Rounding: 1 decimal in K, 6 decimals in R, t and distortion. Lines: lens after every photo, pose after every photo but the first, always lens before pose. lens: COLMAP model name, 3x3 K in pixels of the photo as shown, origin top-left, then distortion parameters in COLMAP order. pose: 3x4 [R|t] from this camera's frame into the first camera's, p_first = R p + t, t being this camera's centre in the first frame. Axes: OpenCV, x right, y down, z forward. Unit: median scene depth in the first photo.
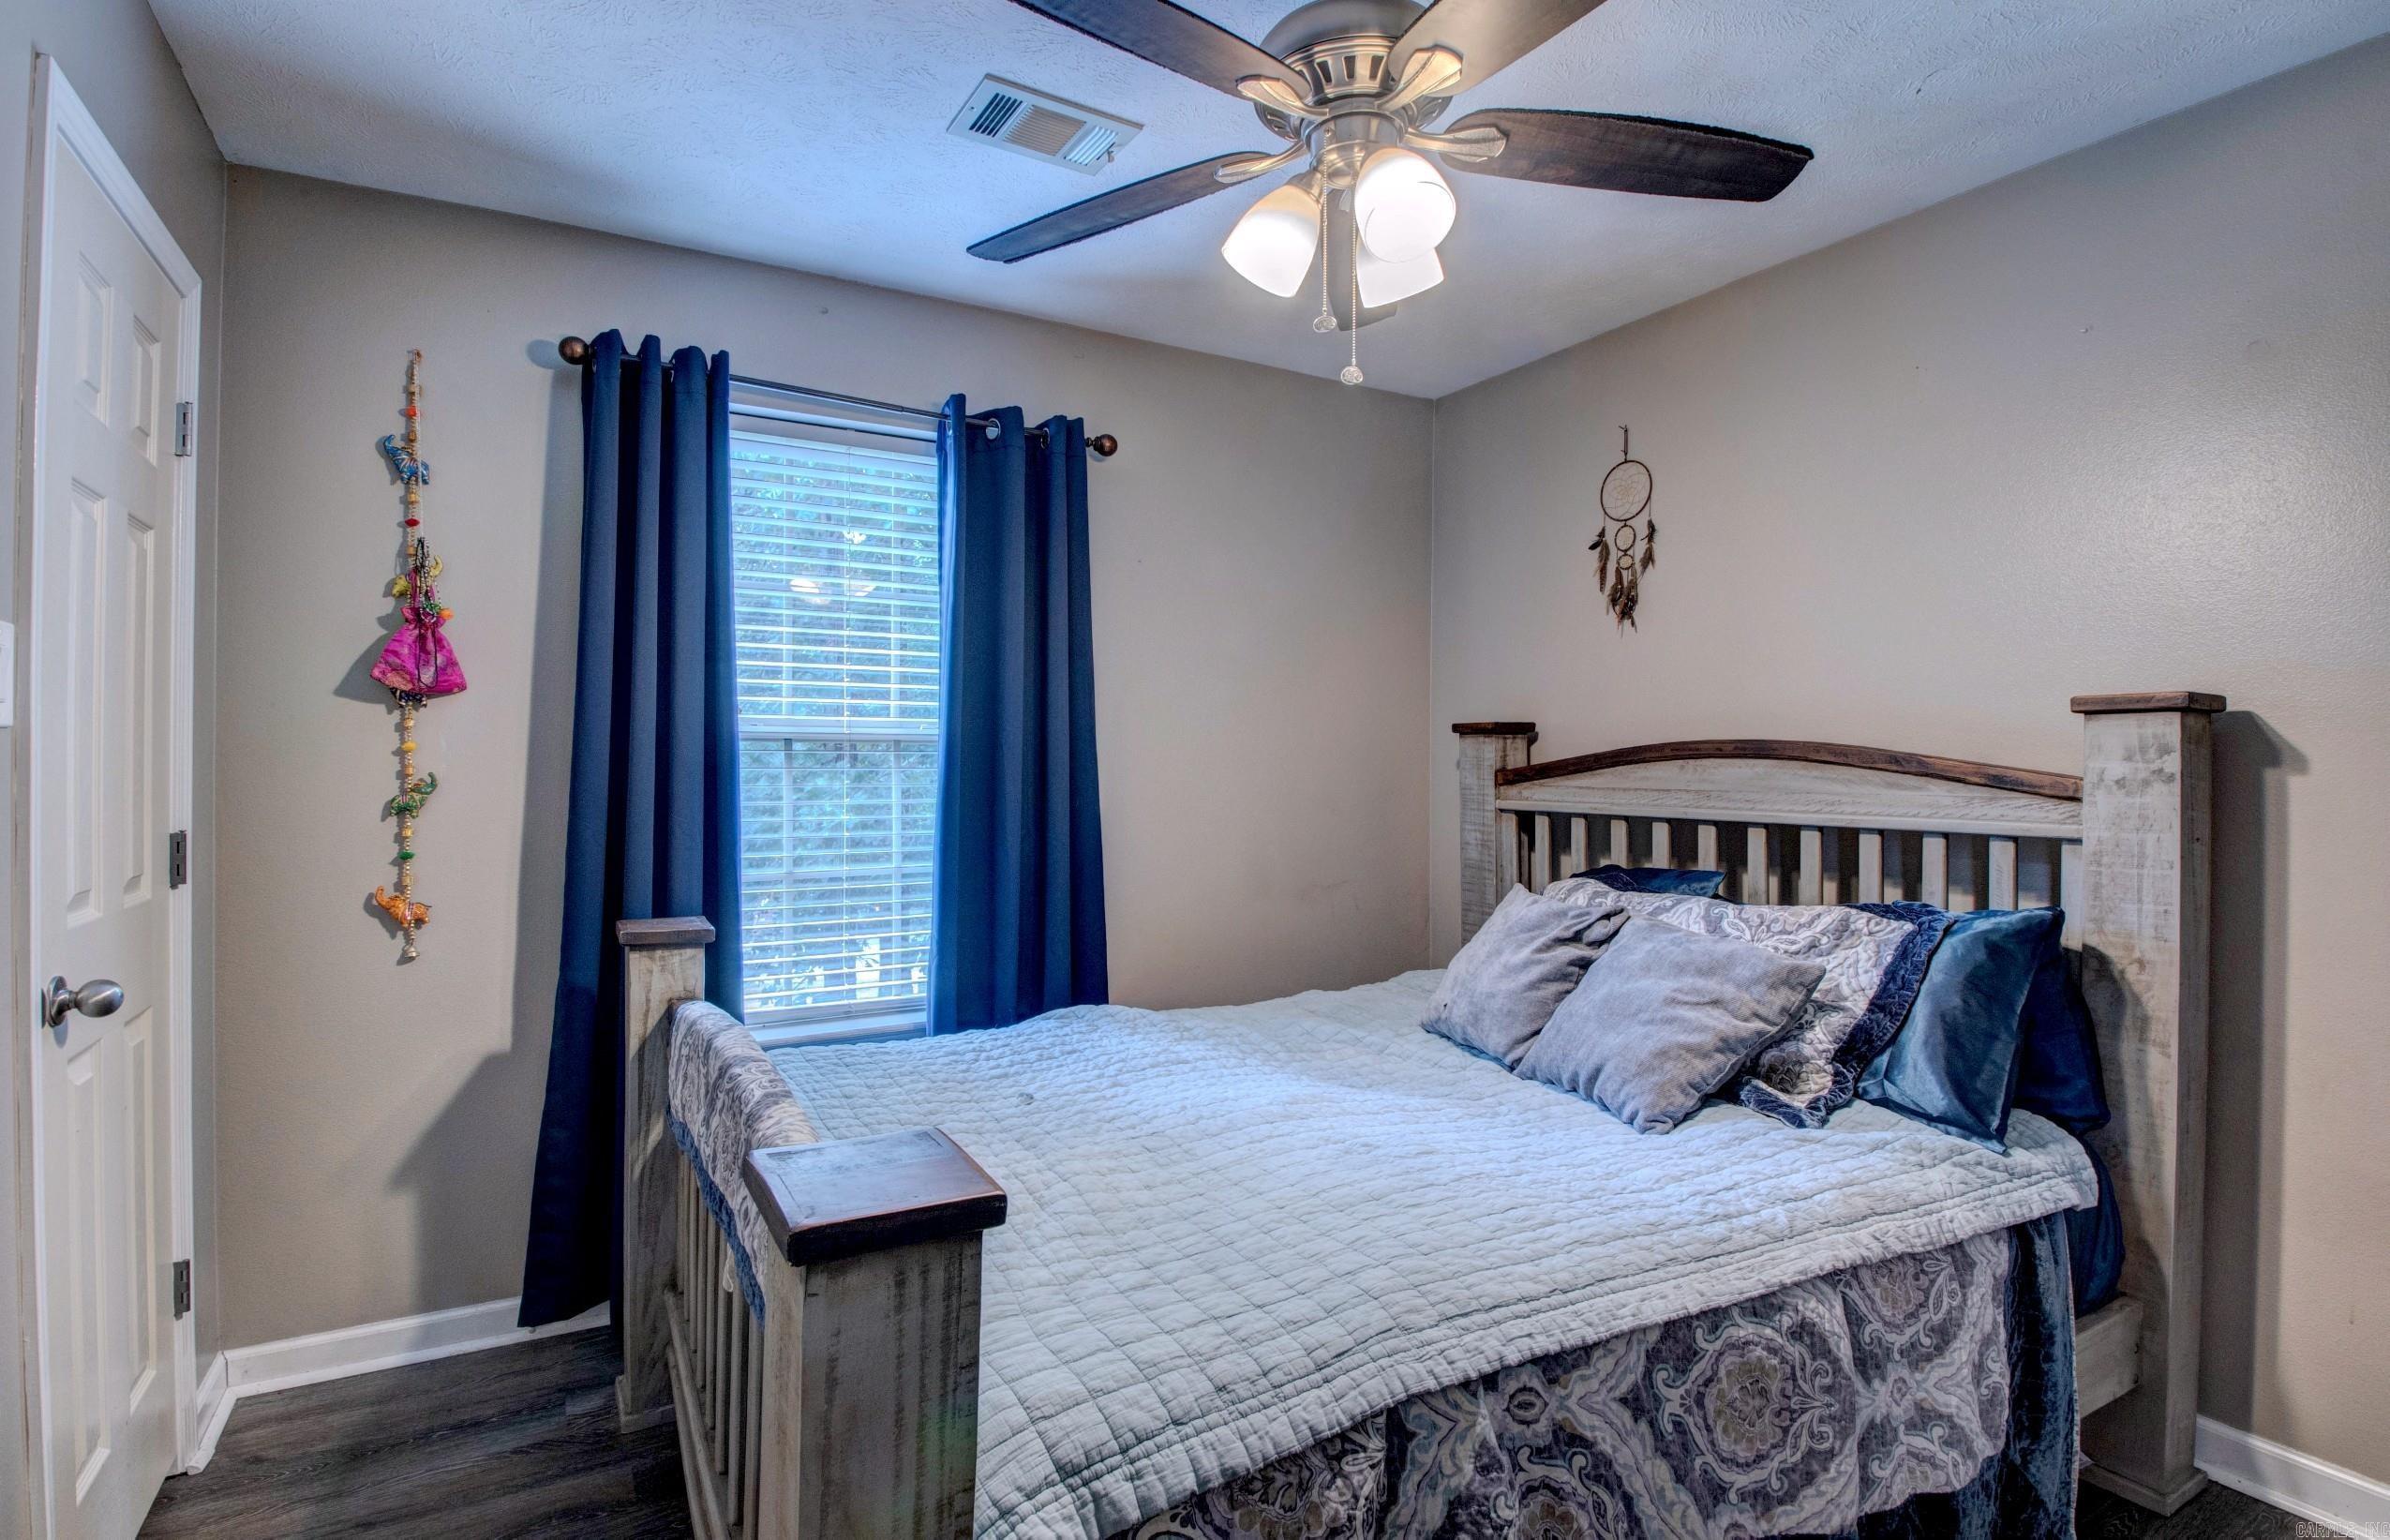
lens RADIAL K [[1143.7, 0, 1195.0], [0, 1143.7, 770.0], [0, 0, 1]] dist [0.000467, -0.017188]
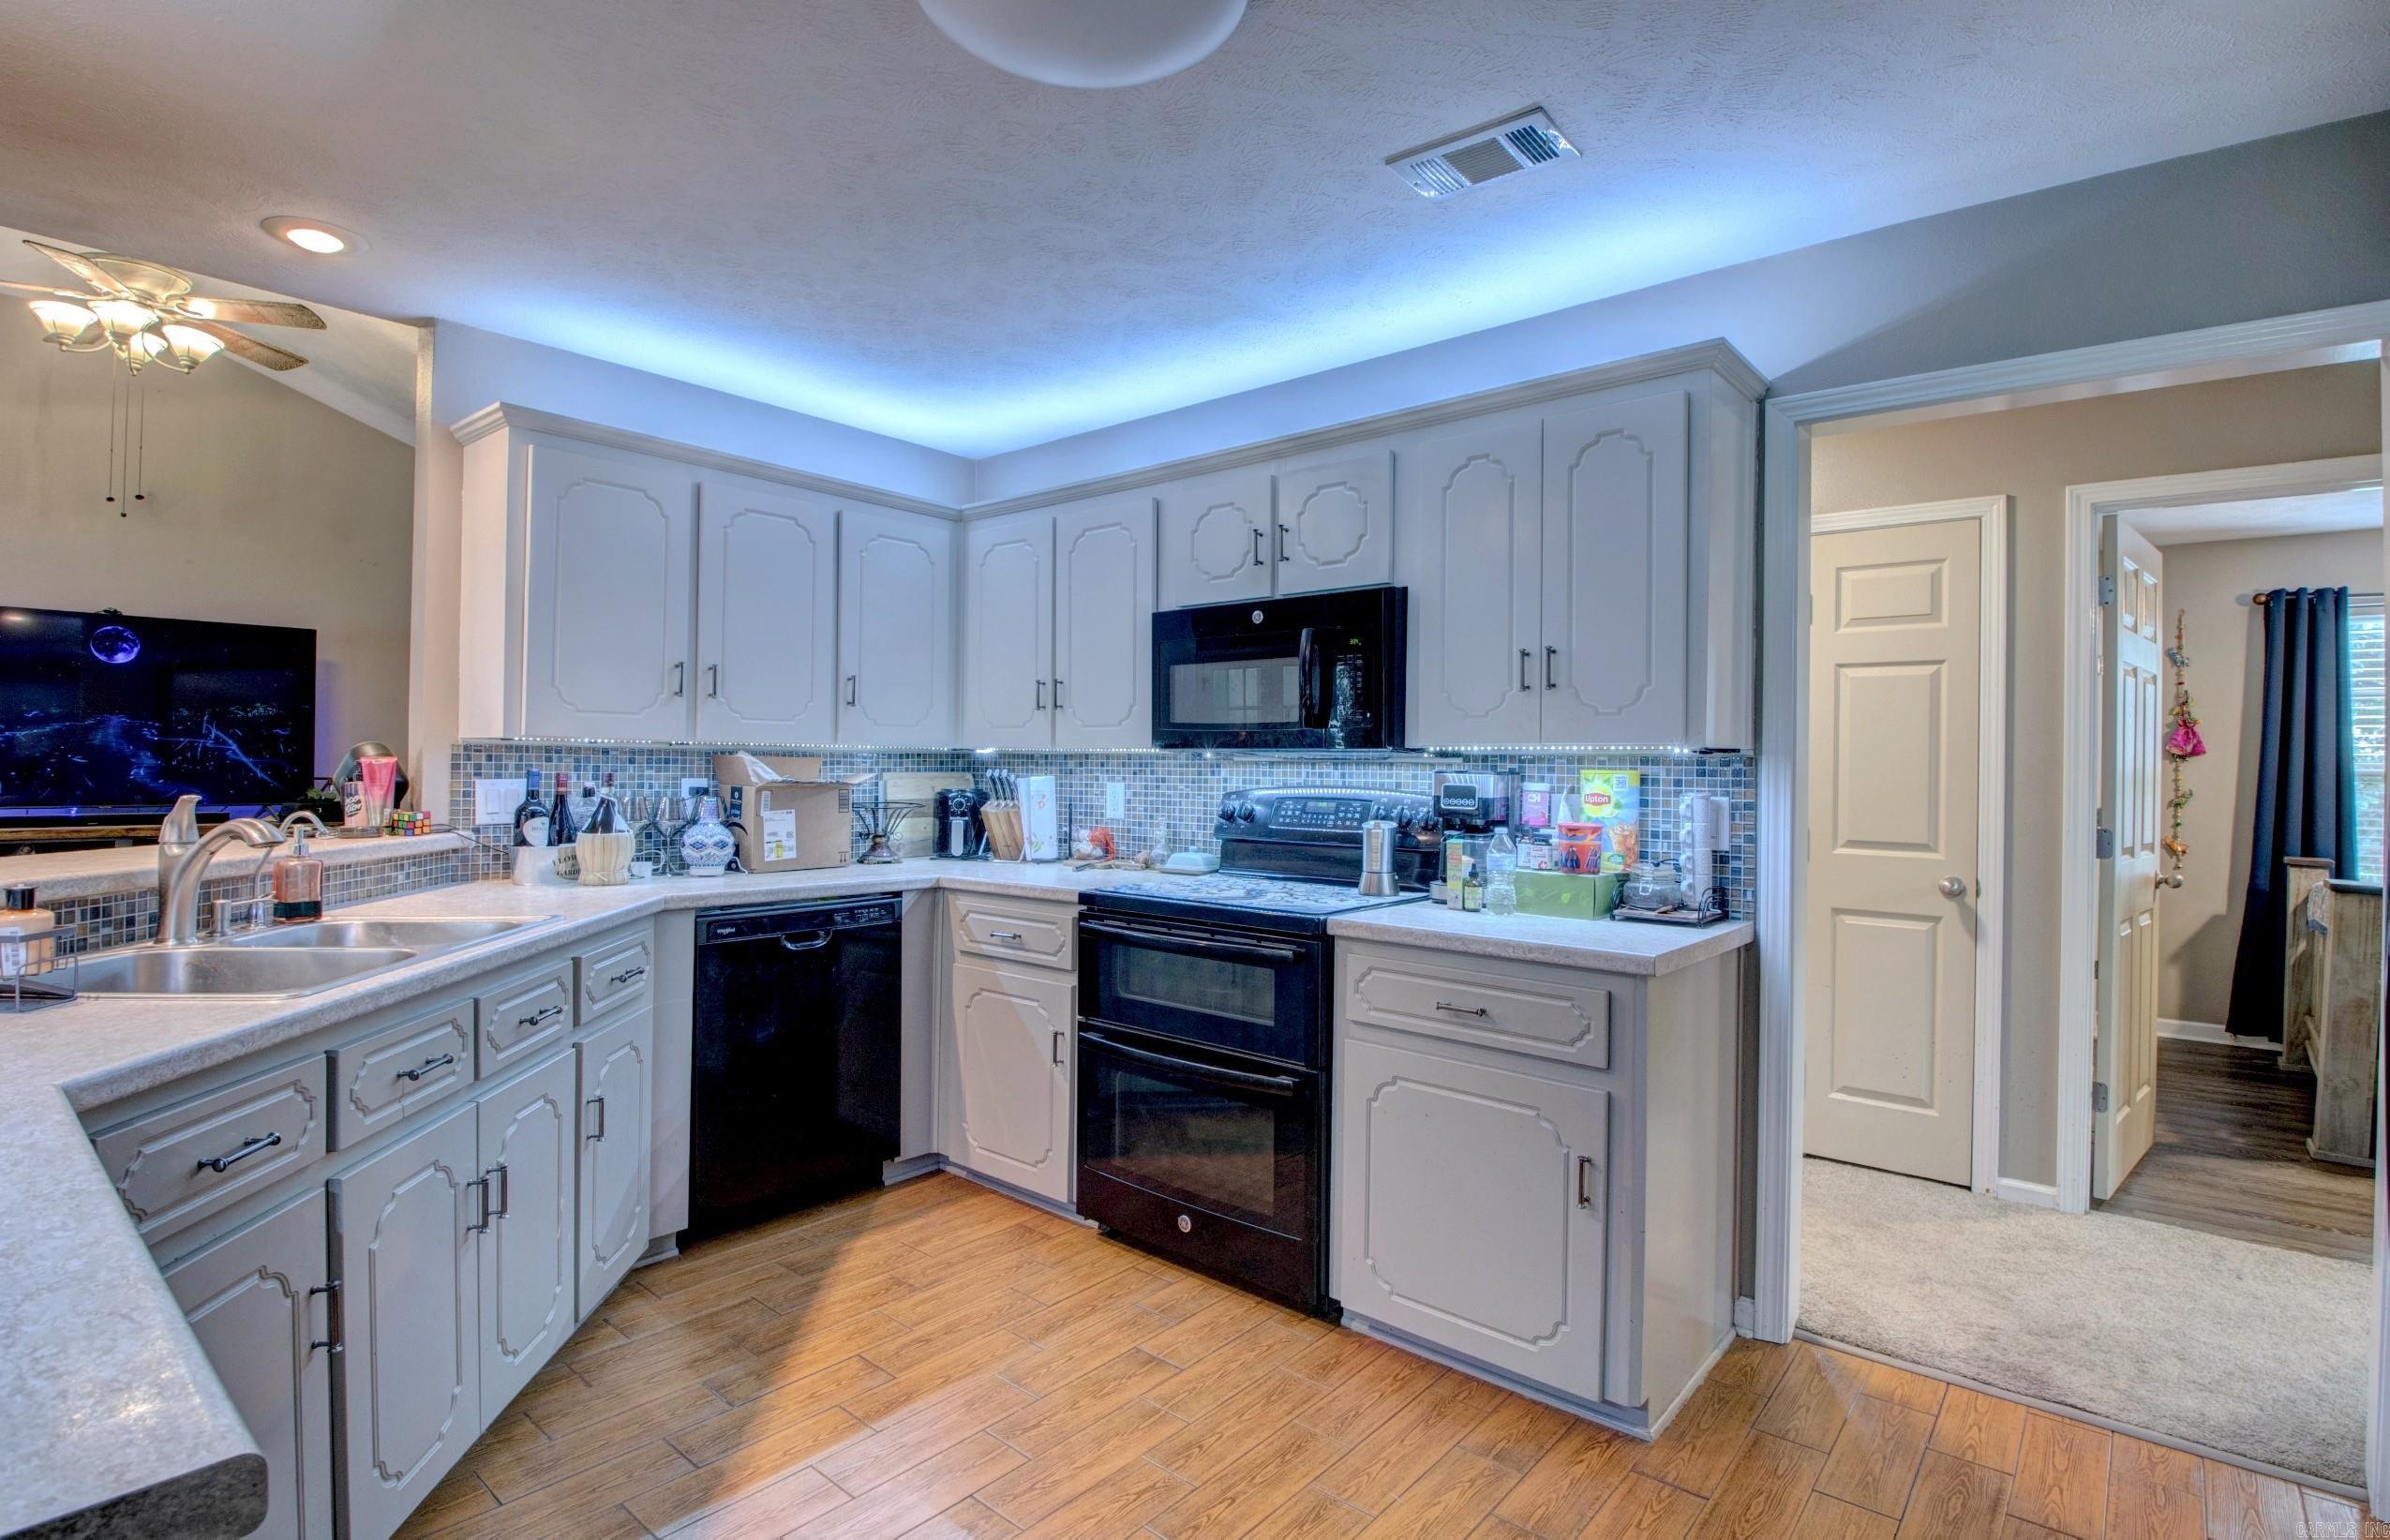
lens RADIAL K [[1143.7, 0, 1195.0], [0, 1143.7, 770.0], [0, 0, 1]] dist [0.000467, -0.017188]
pose [[0.333372, -0.001329, -0.942794, 0.849843], [-0.011367, 0.999921, -0.005429, -0.000748], [0.942727, 0.012526, 0.333330, -1.717261]]
